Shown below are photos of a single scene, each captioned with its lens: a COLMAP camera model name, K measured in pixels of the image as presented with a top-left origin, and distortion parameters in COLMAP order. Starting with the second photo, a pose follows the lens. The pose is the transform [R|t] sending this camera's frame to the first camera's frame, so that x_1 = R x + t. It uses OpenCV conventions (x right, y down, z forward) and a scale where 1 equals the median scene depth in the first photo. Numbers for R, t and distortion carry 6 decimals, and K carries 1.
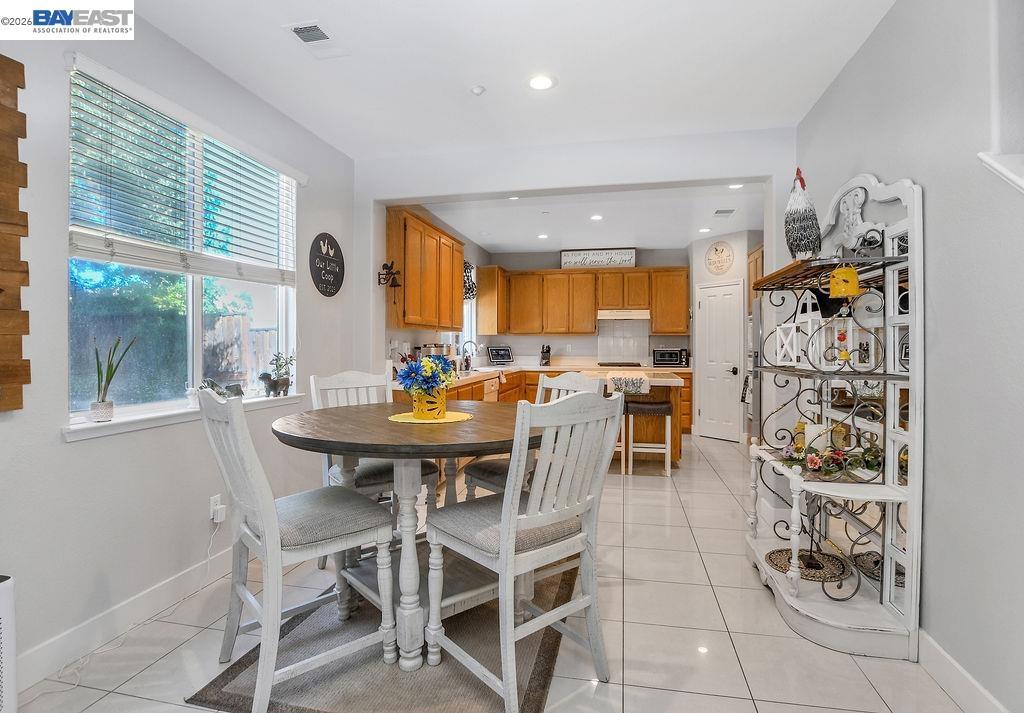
lens RADIAL K [[525.7, 0, 526.4], [0, 525.7, 346.6], [0, 0, 1]] dist [-0.005621, -0.000312]
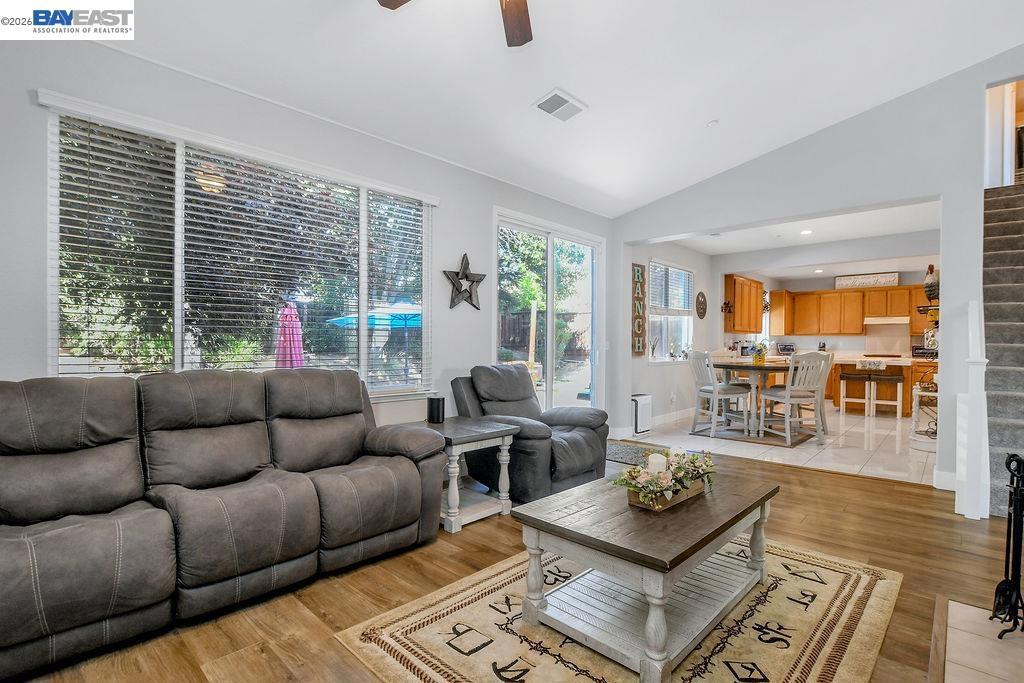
lens RADIAL K [[484.5, 0, 506.1], [0, 484.5, 351.2], [0, 0, 1]] dist [-0.026976, 0.002618]
pose [[0.836809, 0.011493, -0.547374, 0.033104], [-0.006084, 0.999913, 0.011694, 0.012670], [0.547461, -0.006456, 0.836807, -0.624858]]
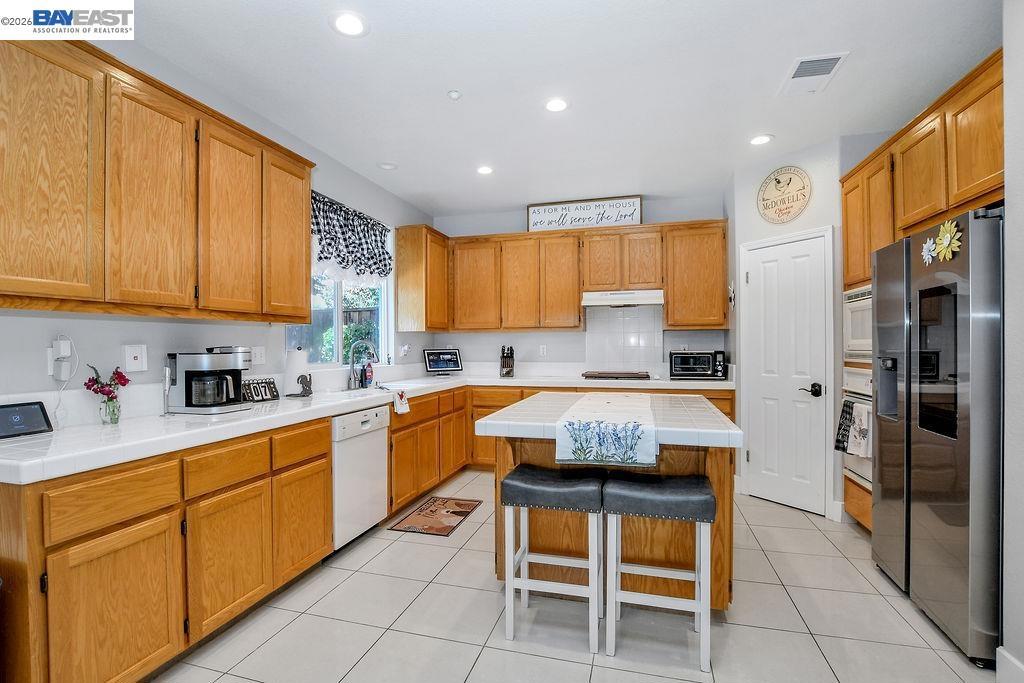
lens RADIAL K [[484.5, 0, 505.0], [0, 484.5, 348.8], [0, 0, 1]] dist [-0.026976, 0.002618]
pose [[0.995327, -0.007067, -0.096304, 0.100010], [0.007527, 0.999962, 0.004407, -0.002258], [0.096269, -0.005111, 0.995342, 0.401279]]
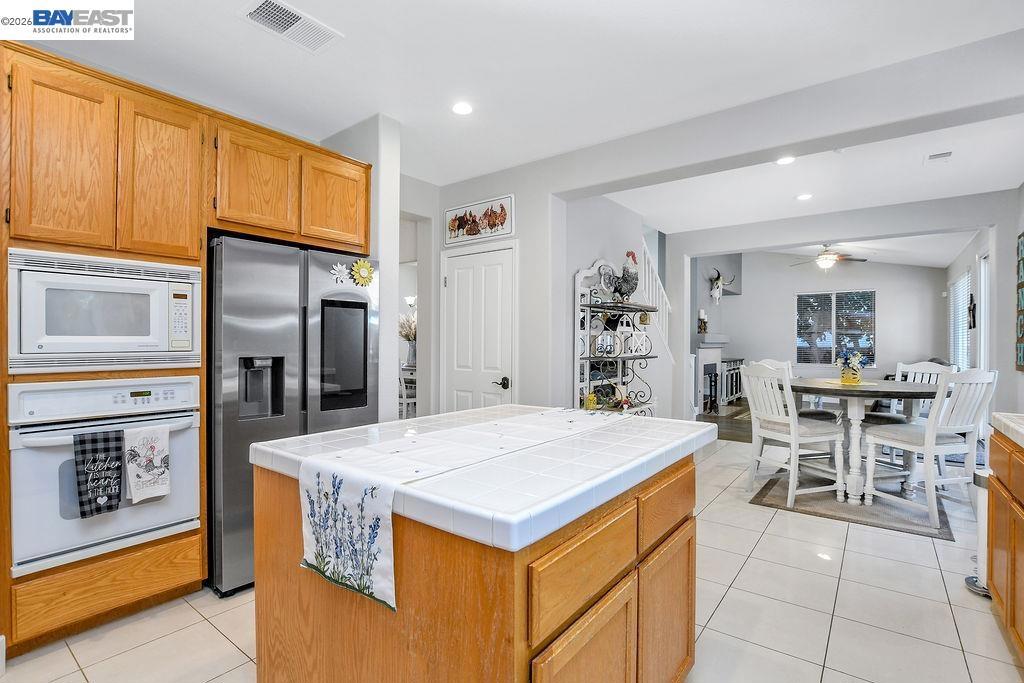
lens RADIAL K [[484.5, 0, 509.1], [0, 484.5, 346.1], [0, 0, 1]] dist [-0.026976, 0.002618]
pose [[-0.888681, 0.002207, 0.458520, 0.118364], [0.003503, 0.999992, 0.001976, 0.002123], [-0.458512, 0.003362, -0.888682, 1.327899]]
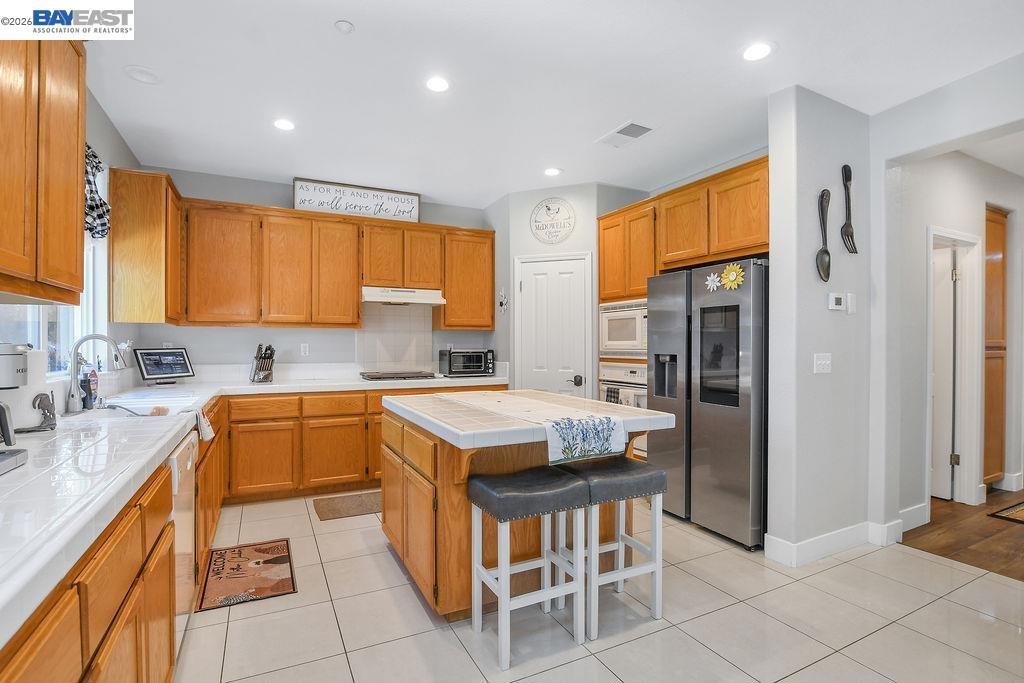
lens RADIAL K [[484.5, 0, 502.7], [0, 484.5, 345.8], [0, 0, 1]] dist [-0.026976, 0.002618]
pose [[0.802892, -0.003706, 0.596113, -0.067030], [0.001859, 0.999991, 0.003712, -0.003026], [-0.596122, -0.001872, 0.802892, 0.473324]]
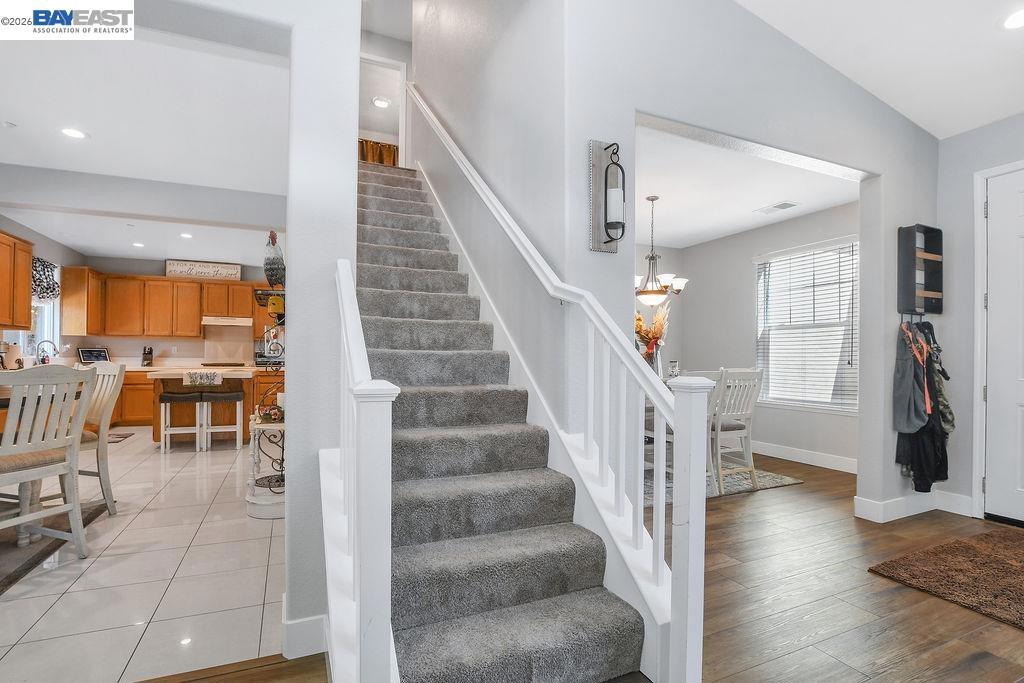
lens RADIAL K [[484.5, 0, 498.9], [0, 484.5, 357.1], [0, 0, 1]] dist [-0.026976, 0.002618]
pose [[0.832263, 0.006180, 0.554346, 0.097576], [-0.008013, 0.999968, 0.000883, 0.011785], [-0.554322, -0.005177, 0.832286, -0.202698]]
